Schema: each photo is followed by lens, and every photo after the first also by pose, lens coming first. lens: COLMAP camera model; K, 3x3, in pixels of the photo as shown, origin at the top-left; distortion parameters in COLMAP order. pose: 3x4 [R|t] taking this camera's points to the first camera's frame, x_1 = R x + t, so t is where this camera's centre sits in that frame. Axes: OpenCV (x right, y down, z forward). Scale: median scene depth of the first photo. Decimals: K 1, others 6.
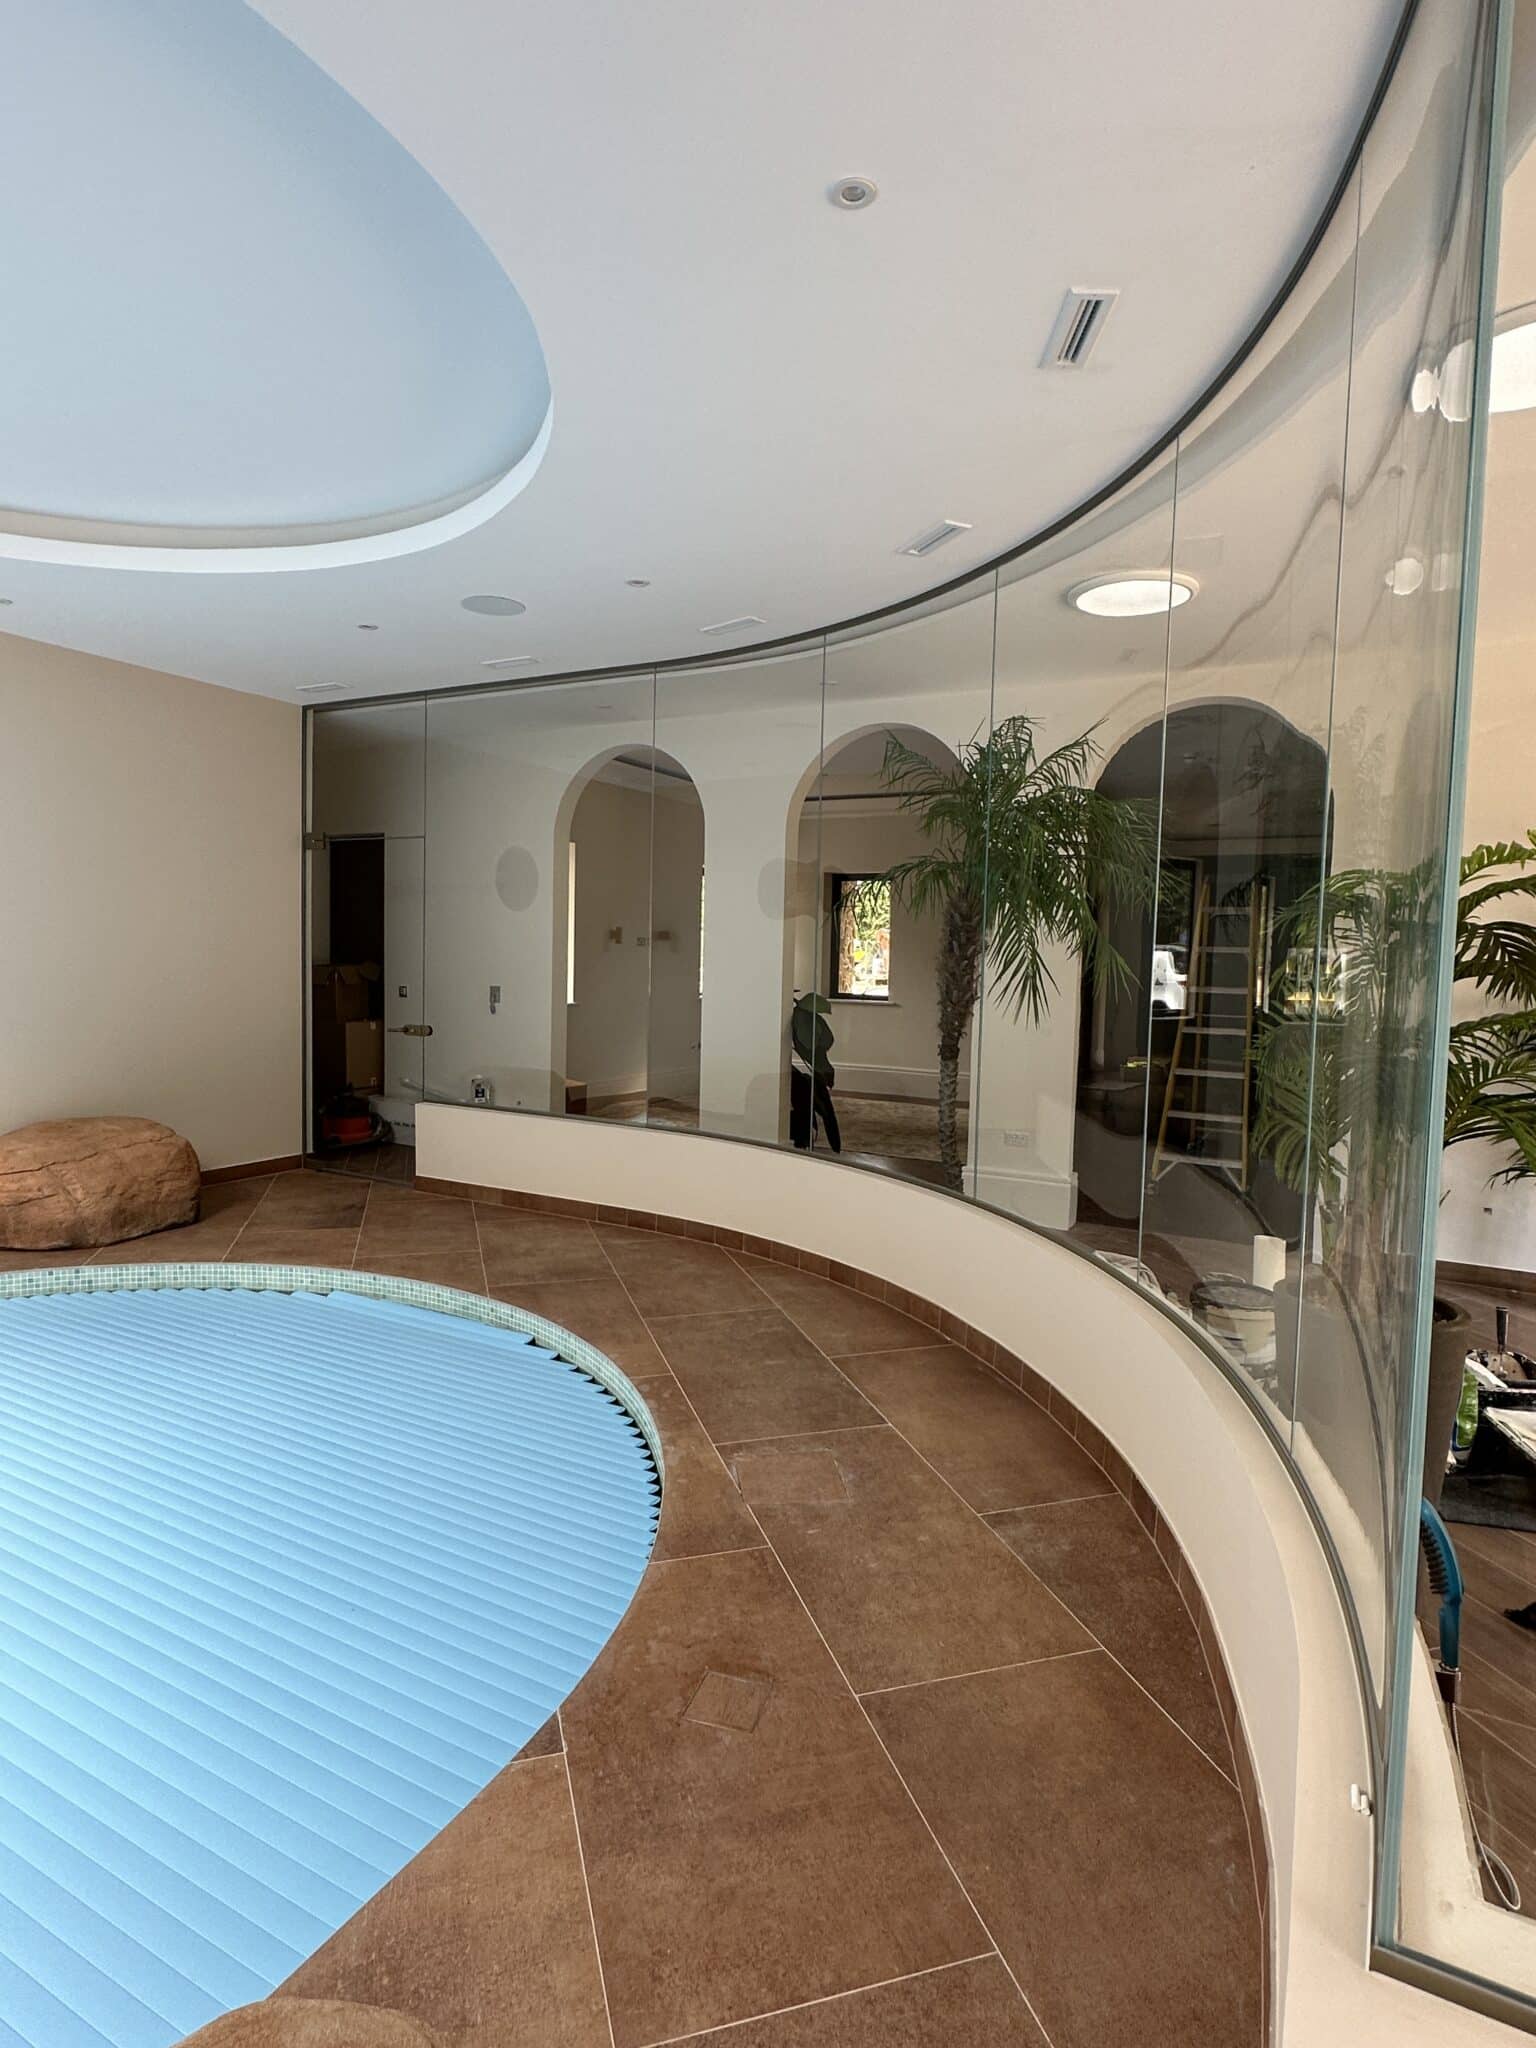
lens RADIAL K [[1094.1, 0, 771.2], [0, 1094.1, 1018.7], [0, 0, 1]] dist [0.000540, 0.000935]
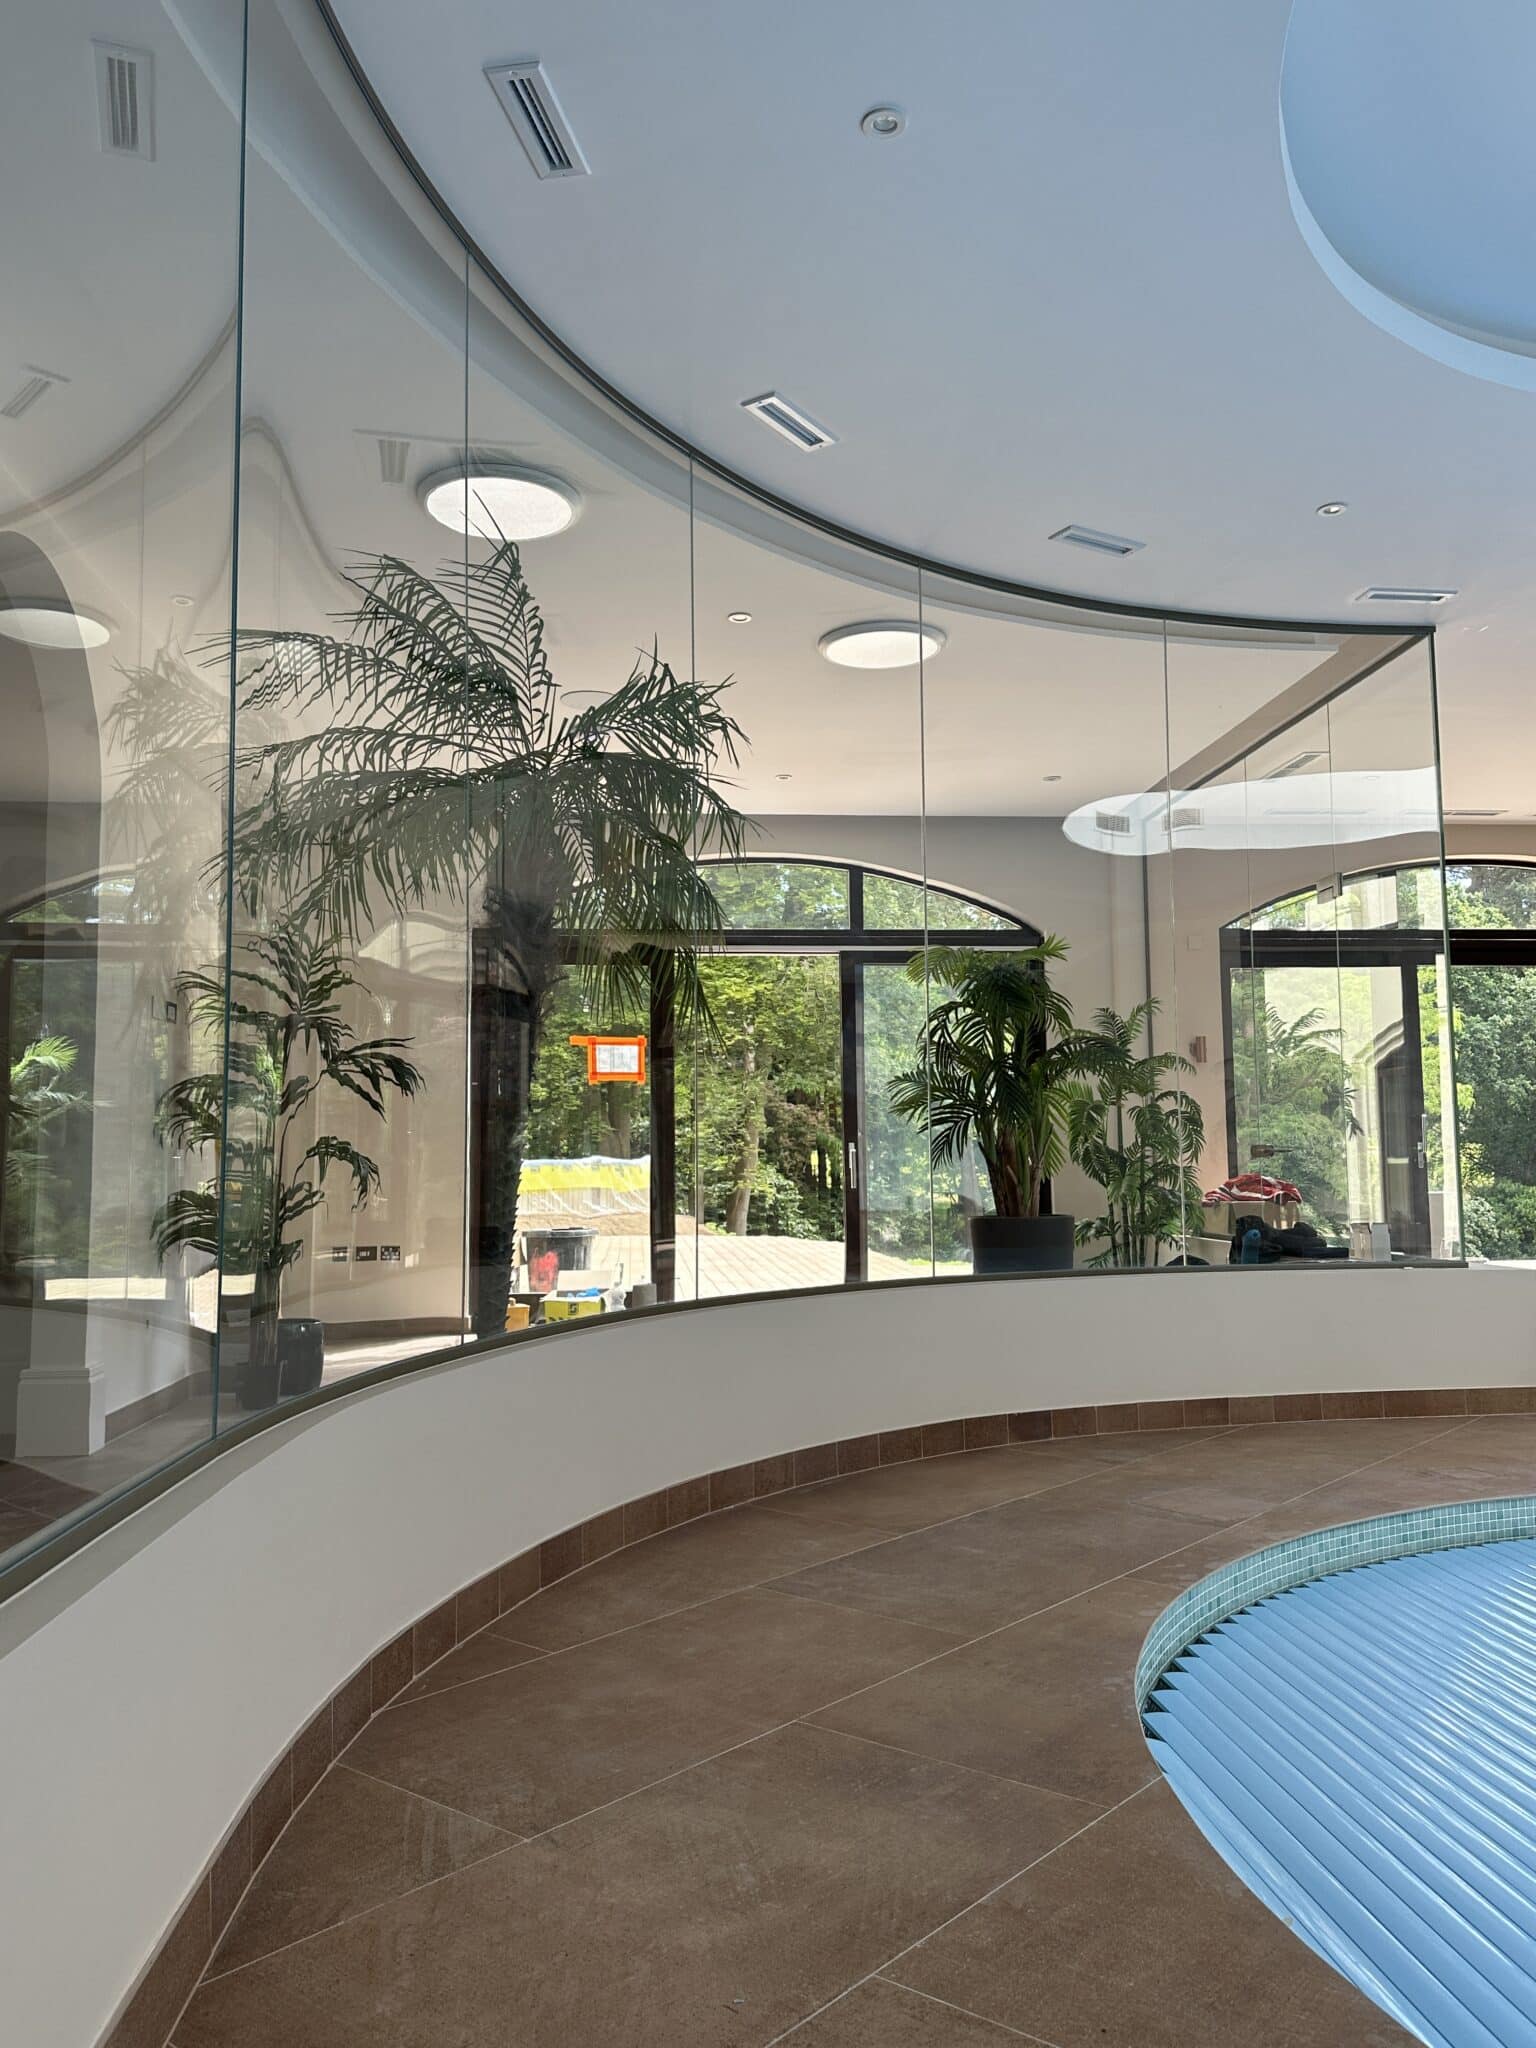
lens RADIAL K [[1528.1, 0, 768.0], [0, 1528.1, 1024.0], [0, 0, 1]] dist [0.161394, -0.298928]
pose [[-0.548877, 0.064596, 0.833404, -0.771744], [0.050851, 0.997743, -0.043843, 0.036393], [-0.834355, 0.018315, -0.550923, 1.709394]]
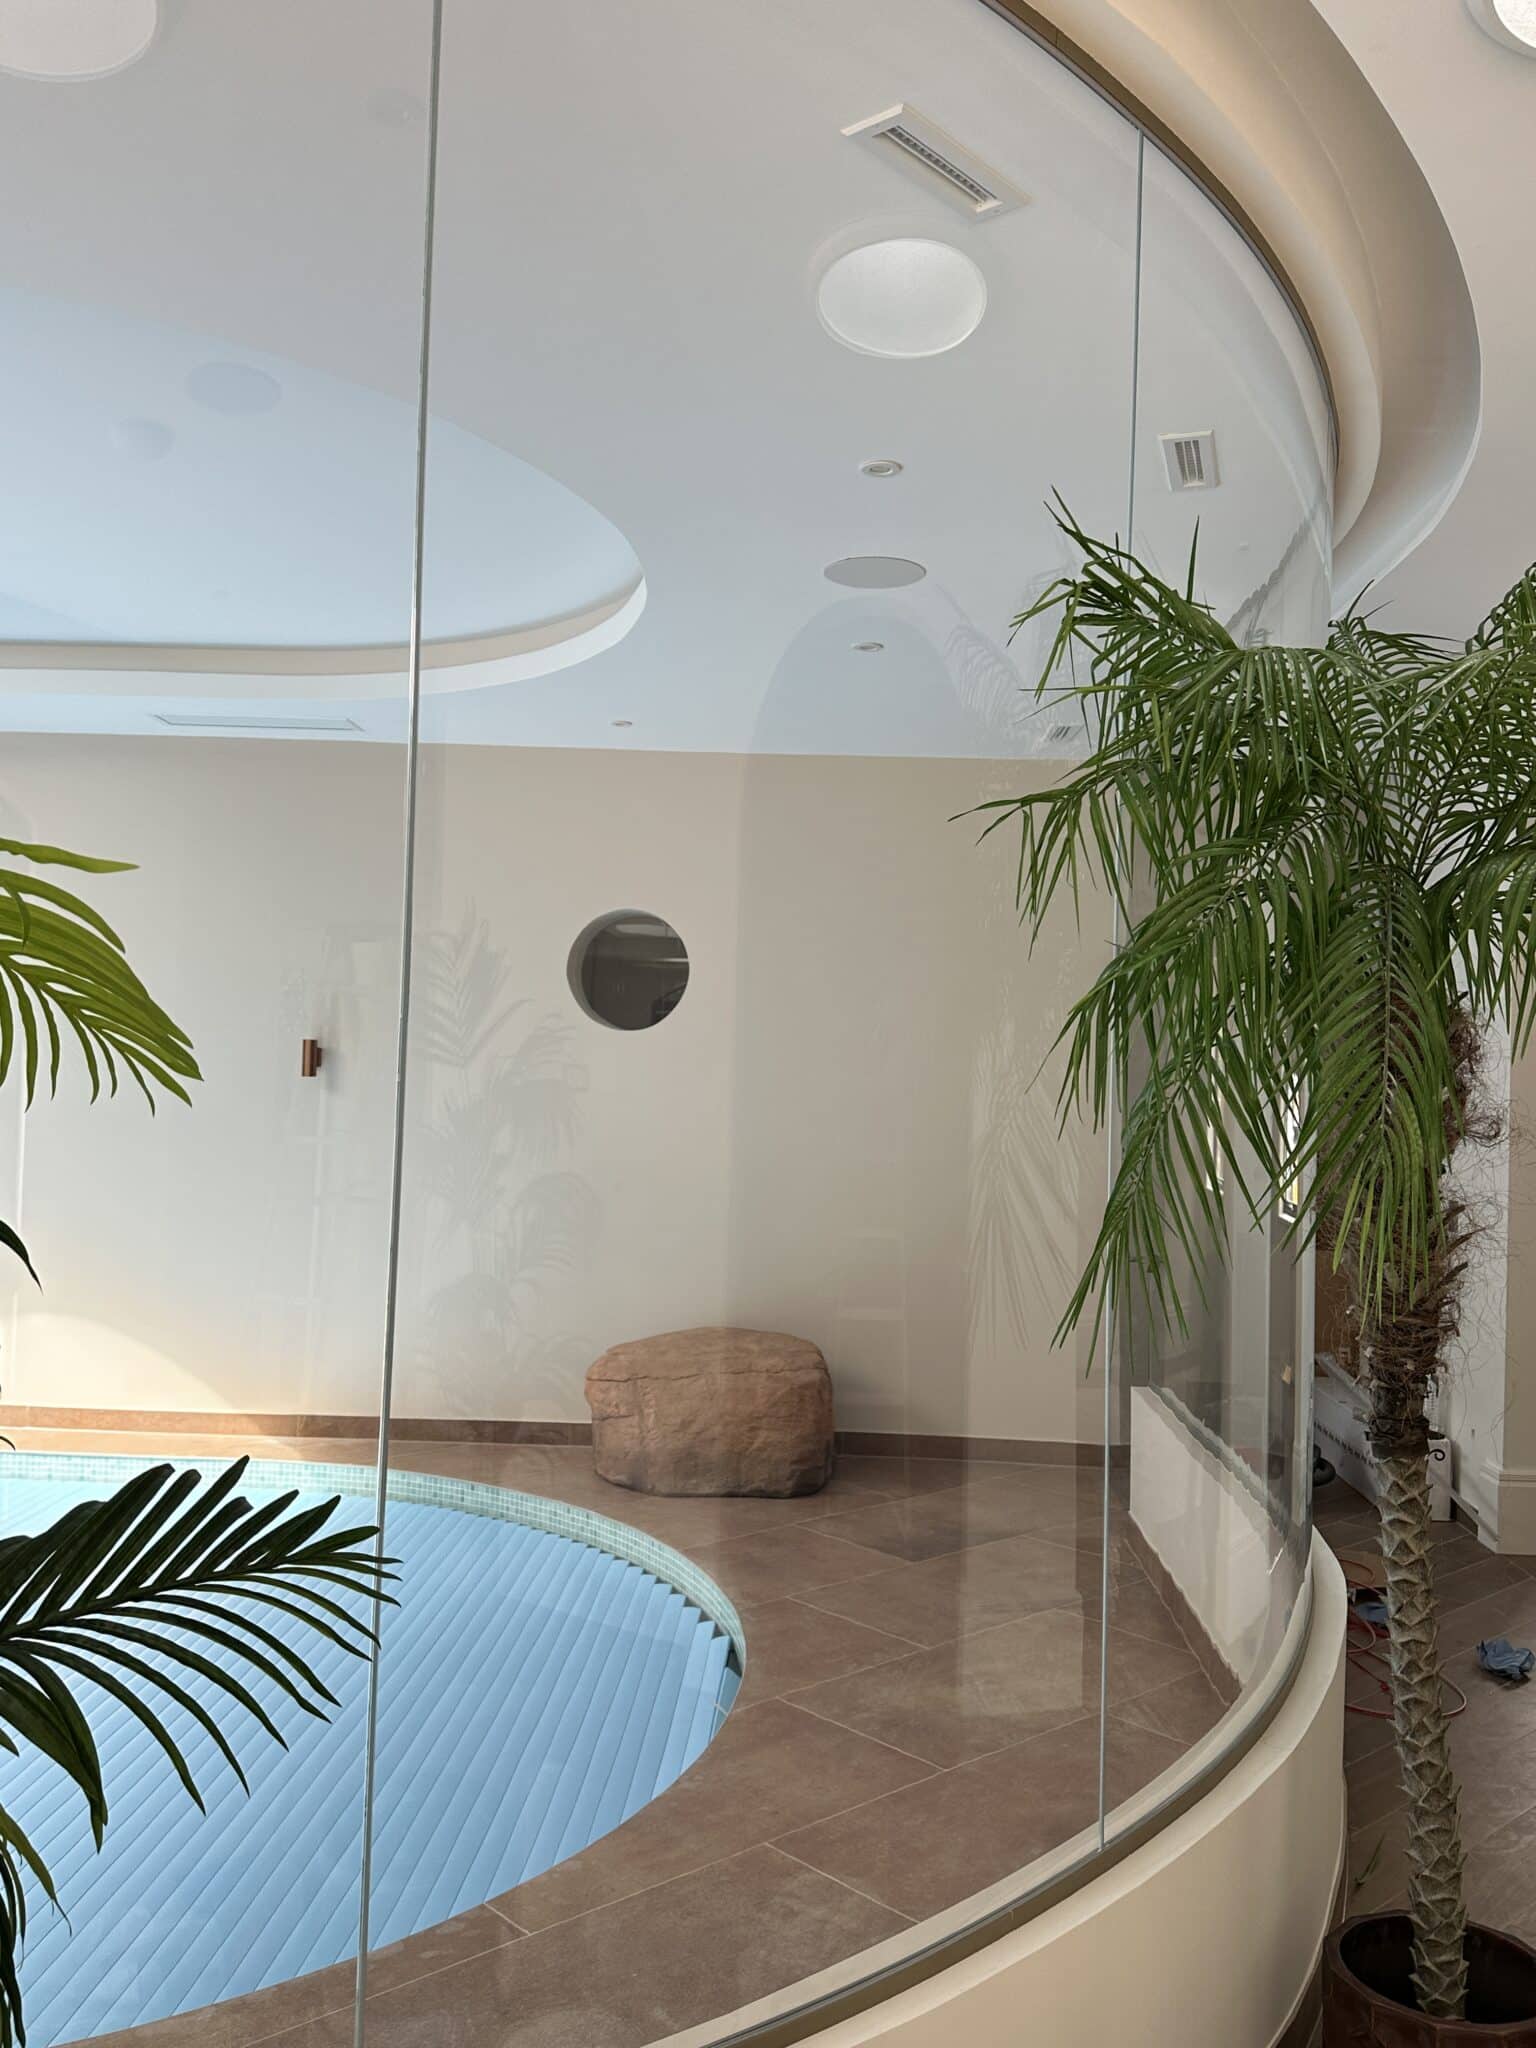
lens RADIAL K [[1675.6, 0, 769.7], [0, 1675.6, 1019.5], [0, 0, 1]] dist [0.002986, 0.001115]
pose [[0.435169, -0.036046, -0.899627, 0.717983], [-0.078640, 0.993858, -0.077861, -0.059089], [0.896908, 0.104629, 0.429661, 0.733858]]
